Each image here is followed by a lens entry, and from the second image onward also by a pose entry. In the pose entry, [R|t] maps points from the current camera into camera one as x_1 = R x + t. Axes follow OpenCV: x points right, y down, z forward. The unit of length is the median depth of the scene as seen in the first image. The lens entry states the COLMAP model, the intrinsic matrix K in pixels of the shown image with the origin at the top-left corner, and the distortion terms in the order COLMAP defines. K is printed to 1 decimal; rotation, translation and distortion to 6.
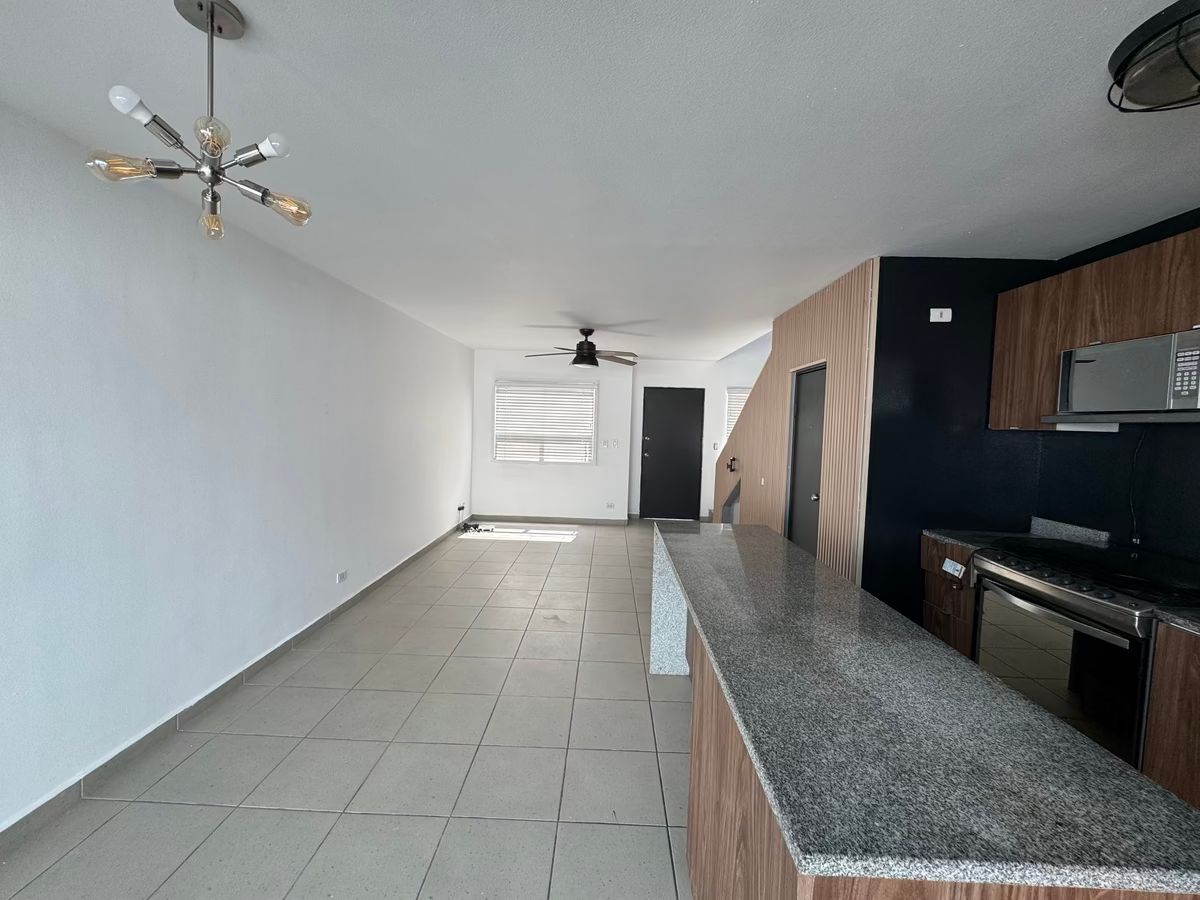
lens RADIAL K [[483.3, 0, 603.1], [0, 483.3, 451.0], [0, 0, 1]] dist [-0.002657, -0.000368]
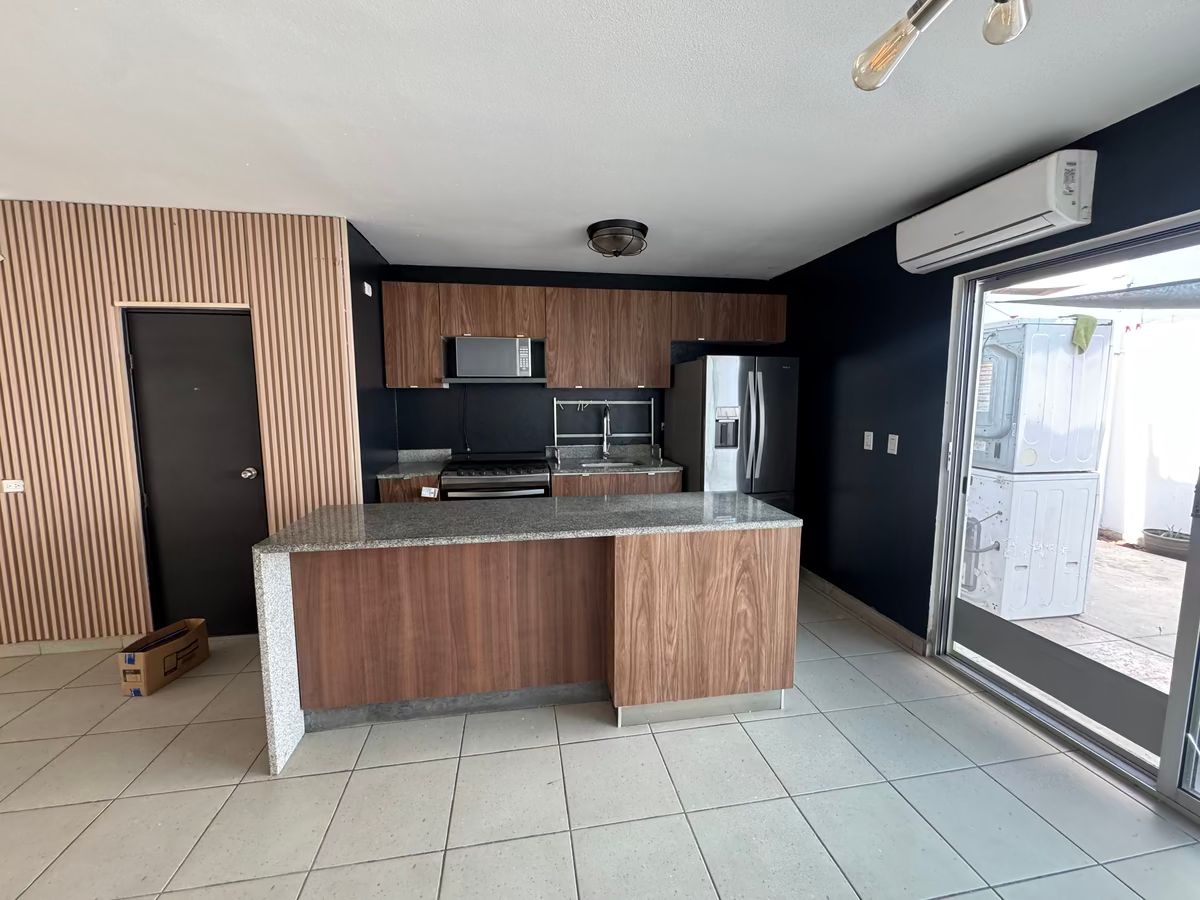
lens RADIAL K [[483.3, 0, 602.6], [0, 483.3, 447.9], [0, 0, 1]] dist [-0.002657, -0.000368]
pose [[-0.193978, -0.133947, 0.971818, -0.677873], [0.052603, 0.987789, 0.146648, -0.052189], [-0.979595, 0.079567, -0.184563, 0.797903]]
